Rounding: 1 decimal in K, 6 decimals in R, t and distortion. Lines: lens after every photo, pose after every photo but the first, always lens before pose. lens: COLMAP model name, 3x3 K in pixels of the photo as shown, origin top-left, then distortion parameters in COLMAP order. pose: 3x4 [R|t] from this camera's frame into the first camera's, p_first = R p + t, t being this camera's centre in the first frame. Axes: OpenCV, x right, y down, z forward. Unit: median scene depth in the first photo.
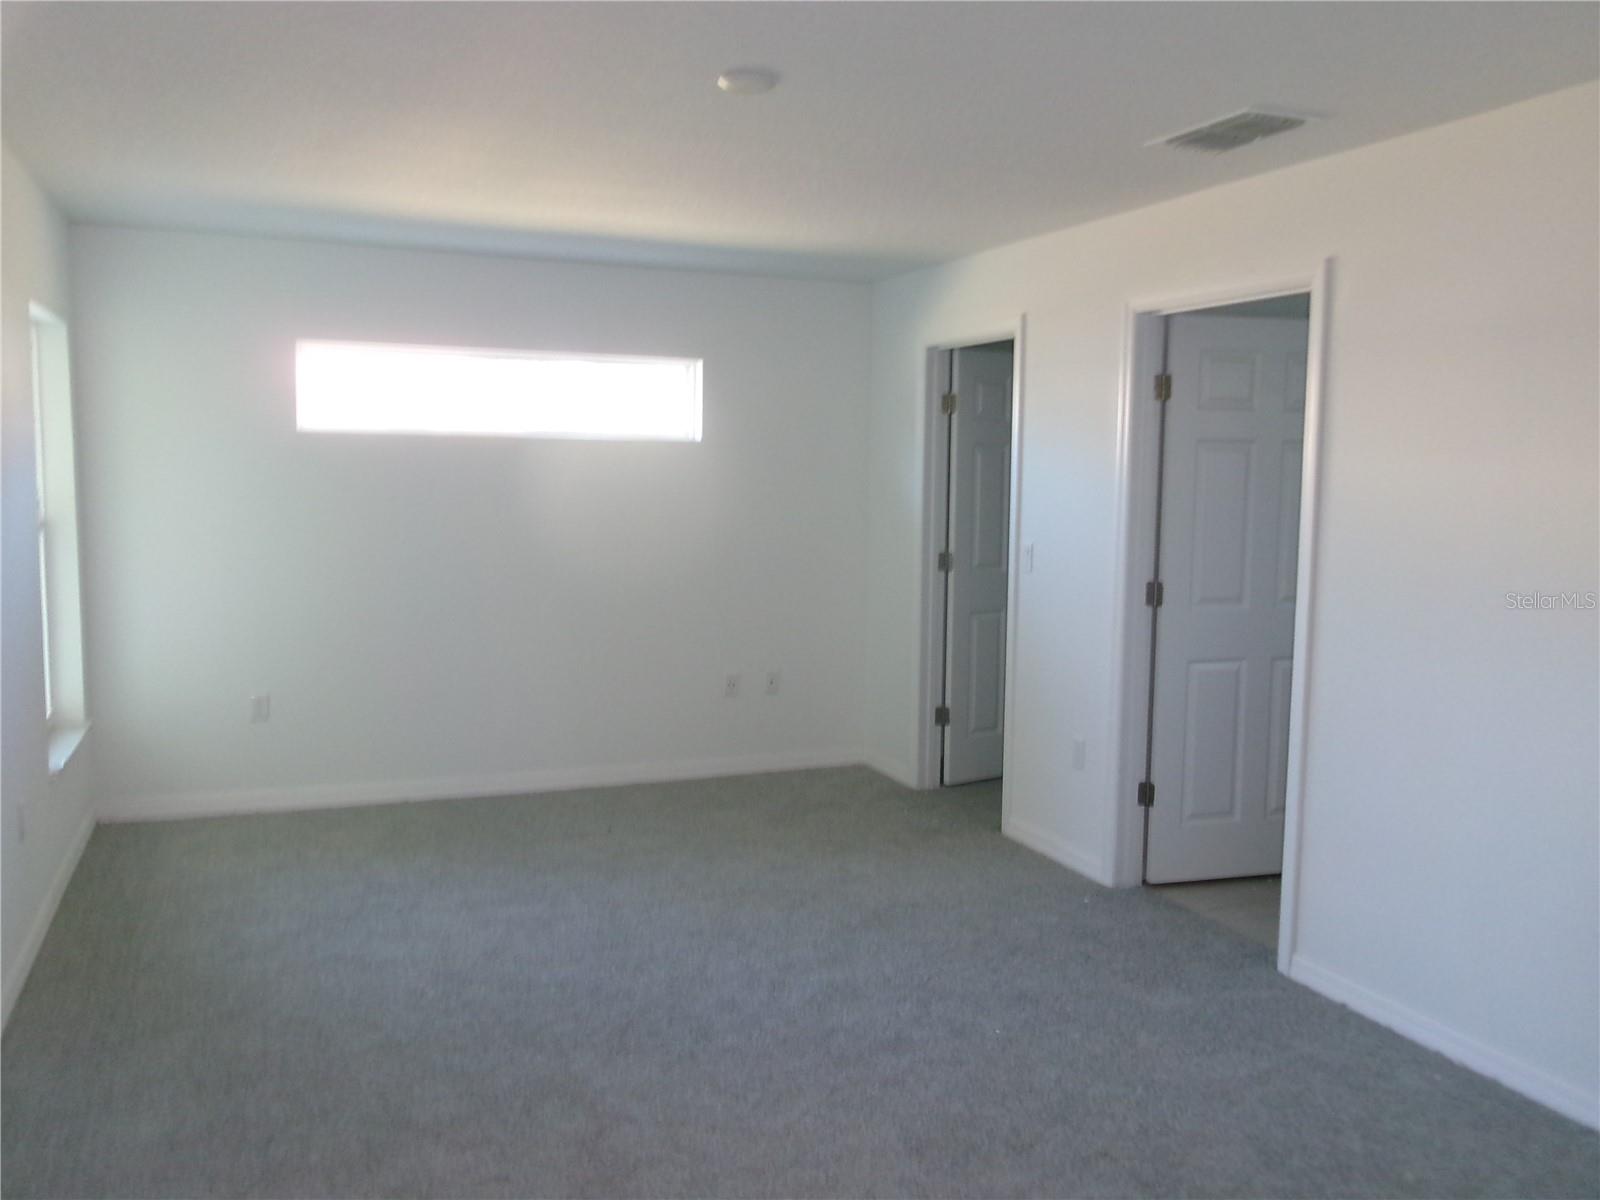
lens RADIAL K [[1286.2, 0, 802.3], [0, 1286.2, 606.8], [0, 0, 1]] dist [-0.001916, 0.004992]
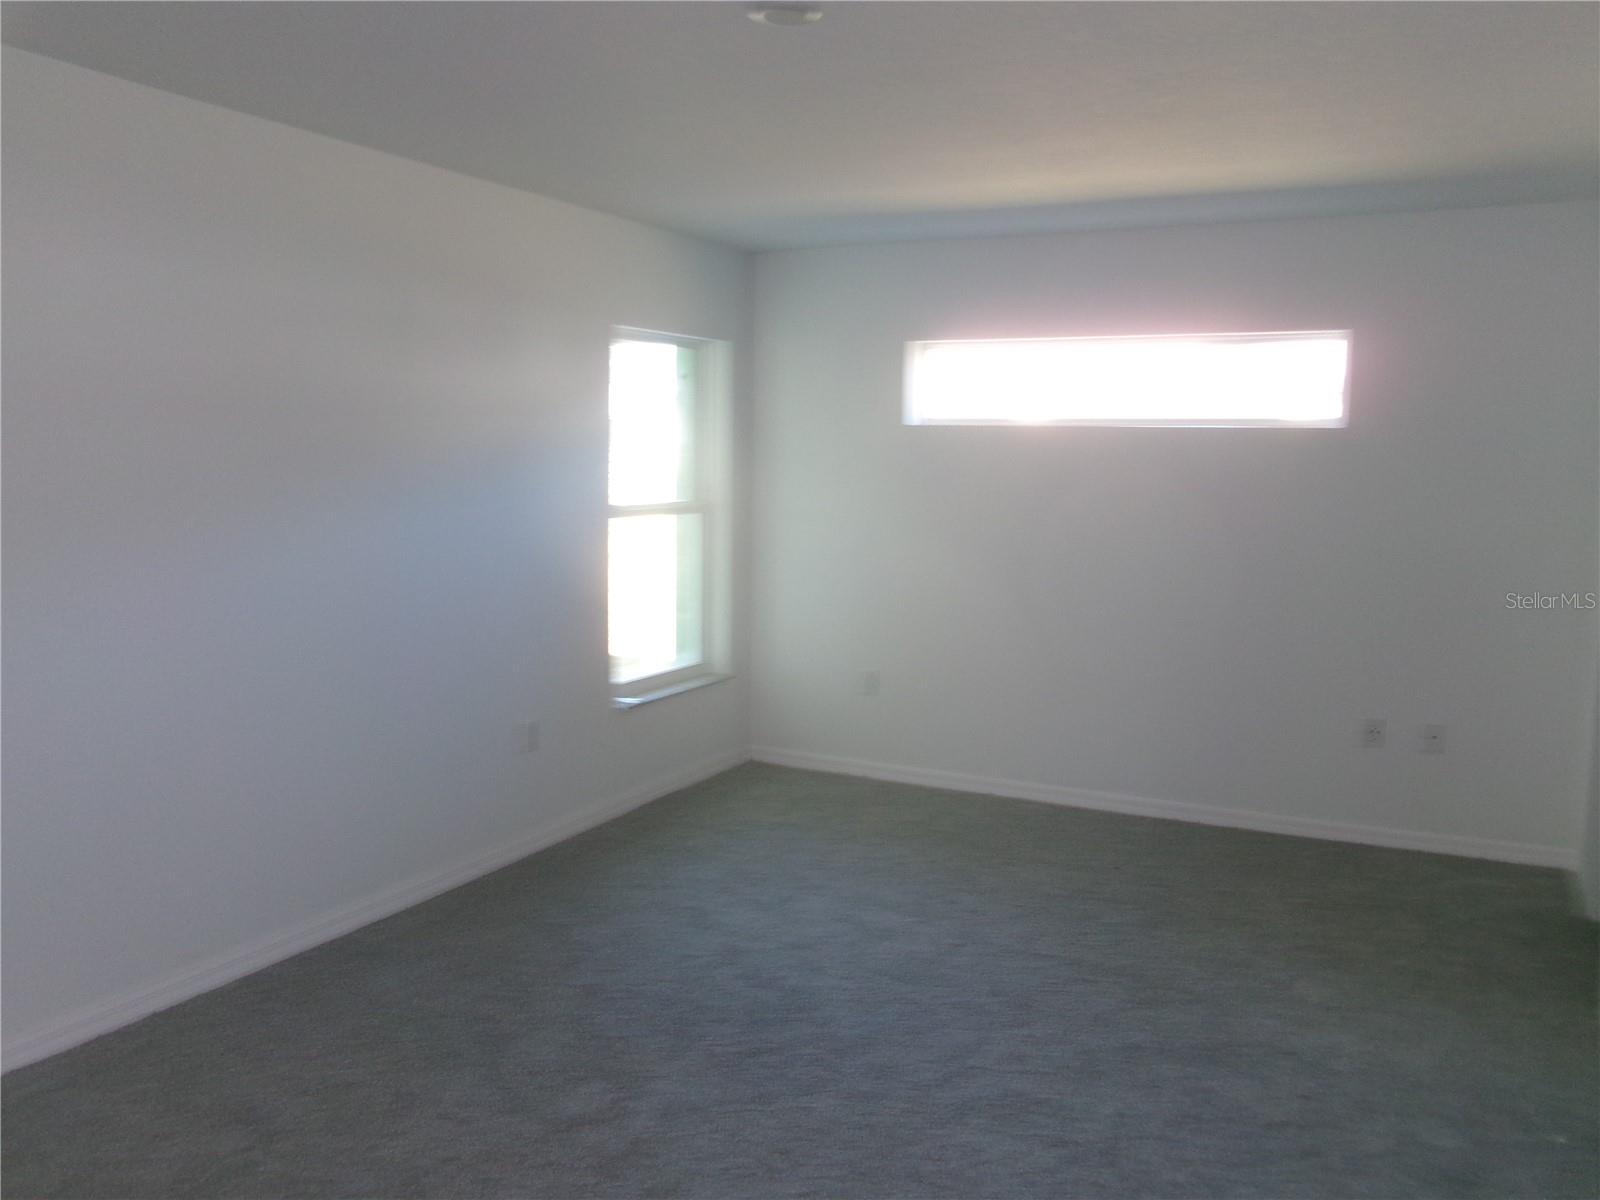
lens RADIAL K [[1286.2, 0, 802.3], [0, 1286.2, 606.8], [0, 0, 1]] dist [-0.001916, 0.004992]
pose [[0.667068, 0.086021, -0.740014, 0.340848], [-0.080744, 0.995808, 0.042970, -0.025837], [0.740609, 0.031088, 0.671217, 0.230289]]
